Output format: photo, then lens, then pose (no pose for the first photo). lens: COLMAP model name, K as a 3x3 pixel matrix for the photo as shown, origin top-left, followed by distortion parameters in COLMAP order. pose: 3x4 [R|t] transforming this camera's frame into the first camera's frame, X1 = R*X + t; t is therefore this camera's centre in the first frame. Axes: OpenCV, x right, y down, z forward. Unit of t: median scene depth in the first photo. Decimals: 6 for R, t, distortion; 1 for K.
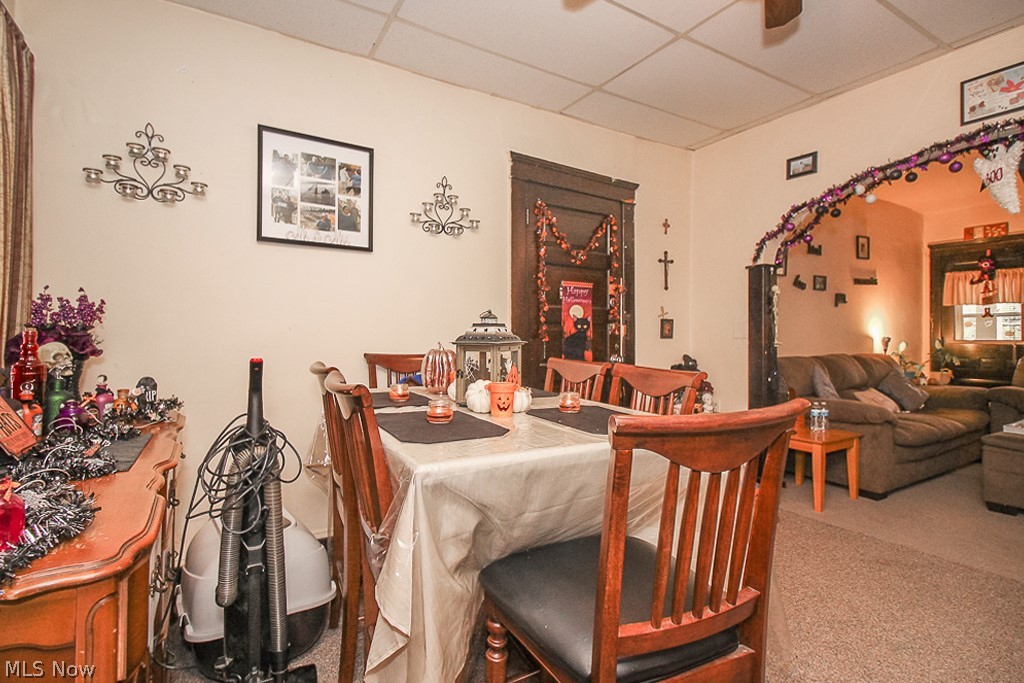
lens RADIAL K [[486.7, 0, 510.9], [0, 486.7, 336.3], [0, 0, 1]] dist [0.001039, -0.000349]
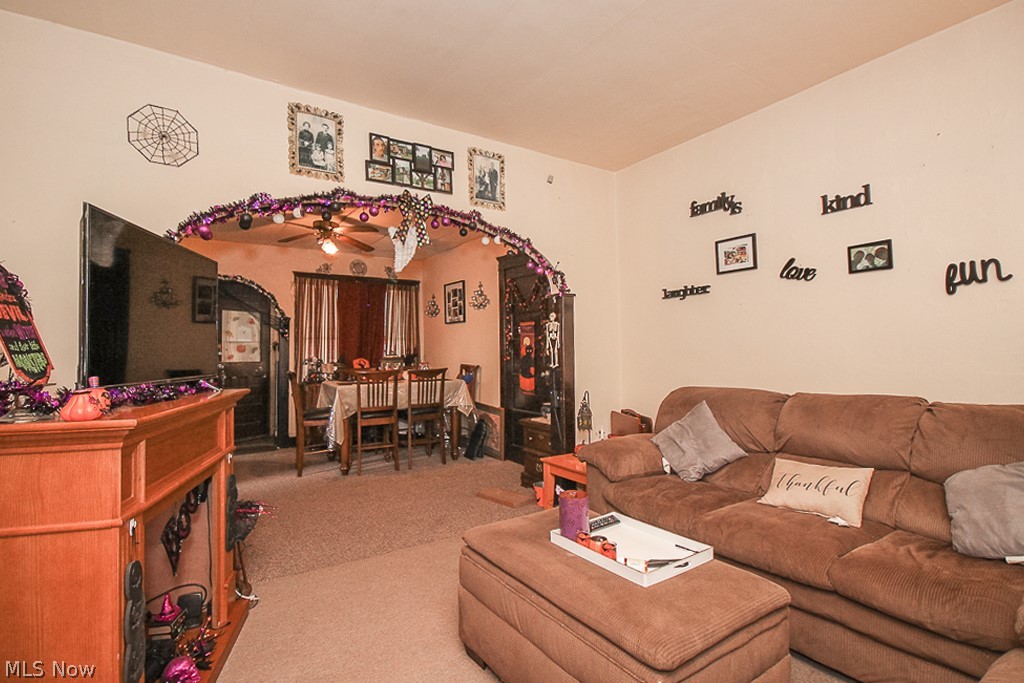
lens RADIAL K [[486.7, 0, 513.1], [0, 486.7, 343.8], [0, 0, 1]] dist [0.001039, -0.000349]
pose [[0.045891, -0.019887, -0.998748, 1.684170], [0.003126, 0.999800, -0.019764, -0.011979], [0.998942, -0.002215, 0.045944, 0.884869]]
